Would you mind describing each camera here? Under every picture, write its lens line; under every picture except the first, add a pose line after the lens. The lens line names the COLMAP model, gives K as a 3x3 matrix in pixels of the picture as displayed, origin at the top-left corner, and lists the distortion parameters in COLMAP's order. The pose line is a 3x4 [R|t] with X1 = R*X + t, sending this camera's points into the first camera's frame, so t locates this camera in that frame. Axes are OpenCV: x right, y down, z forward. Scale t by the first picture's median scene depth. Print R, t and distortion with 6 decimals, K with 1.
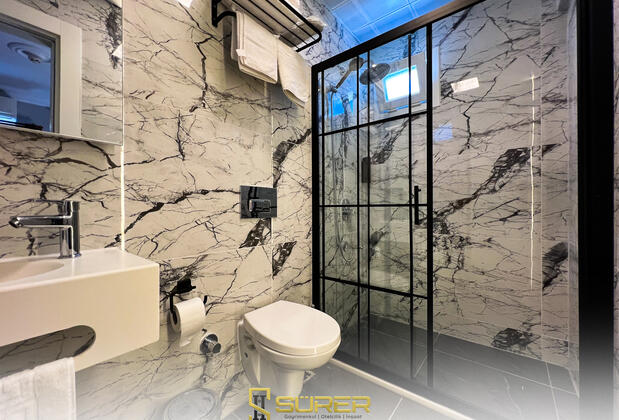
lens RADIAL K [[251.6, 0, 314.6], [0, 251.6, 208.4], [0, 0, 1]] dist [0.001556, 0.000231]
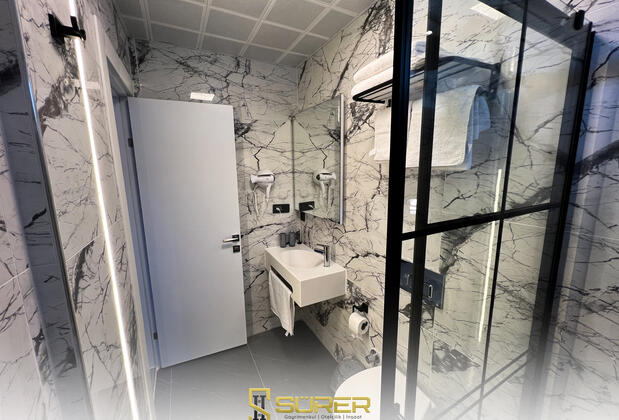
lens RADIAL K [[251.6, 0, 314.6], [0, 251.6, 208.4], [0, 0, 1]] dist [0.001556, 0.000231]
pose [[-0.400189, 0.163710, -0.901692, 0.707105], [0.012911, 0.984824, 0.173074, -0.442747], [0.916342, 0.057621, -0.396229, 0.965728]]
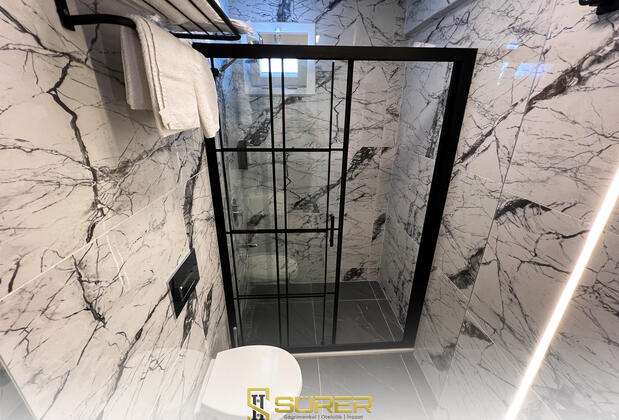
lens RADIAL K [[251.6, 0, 314.6], [0, 251.6, 208.4], [0, 0, 1]] dist [0.001556, 0.000231]
pose [[0.744937, -0.216809, 0.630922, -0.348323], [-0.022522, 0.937007, 0.348584, -0.487457], [-0.666754, -0.273883, 0.693128, 0.260721]]
